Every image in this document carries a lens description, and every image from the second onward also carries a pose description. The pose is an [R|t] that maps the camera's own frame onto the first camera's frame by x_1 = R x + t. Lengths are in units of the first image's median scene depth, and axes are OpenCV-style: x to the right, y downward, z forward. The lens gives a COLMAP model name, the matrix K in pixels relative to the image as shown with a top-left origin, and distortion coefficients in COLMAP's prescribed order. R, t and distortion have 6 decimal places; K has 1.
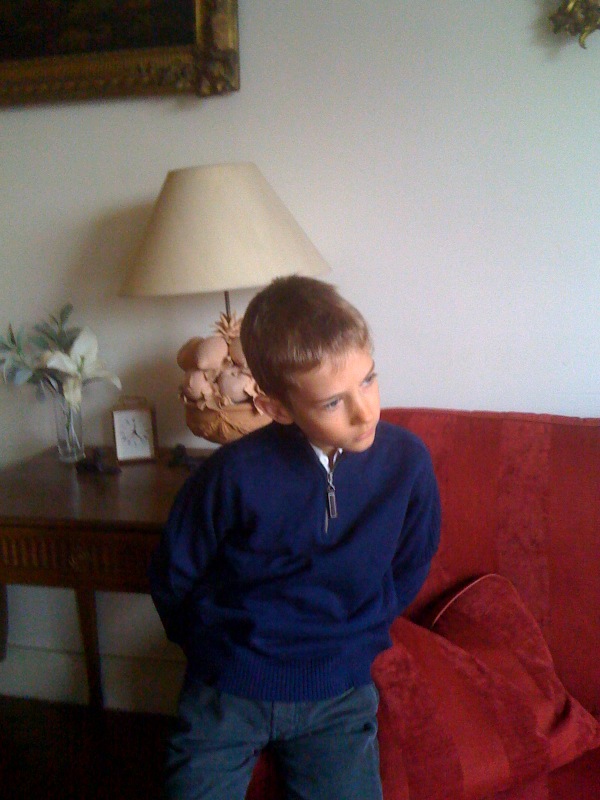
lens RADIAL K [[897.7, 0, 299.7], [0, 897.7, 374.2], [0, 0, 1]] dist [0.133506, -0.641918]
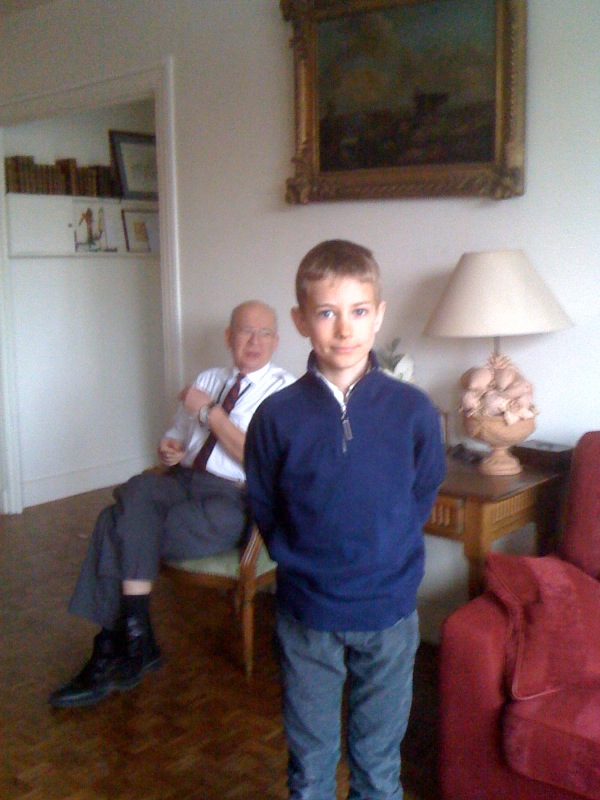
lens RADIAL K [[897.7, 0, 299.7], [0, 897.7, 374.2], [0, 0, 1]] dist [0.133506, -0.641918]
pose [[0.912339, 0.082507, -0.401035, 0.207156], [-0.095532, 0.995347, -0.012553, 0.014152], [0.398134, 0.049764, 0.915977, -0.419473]]
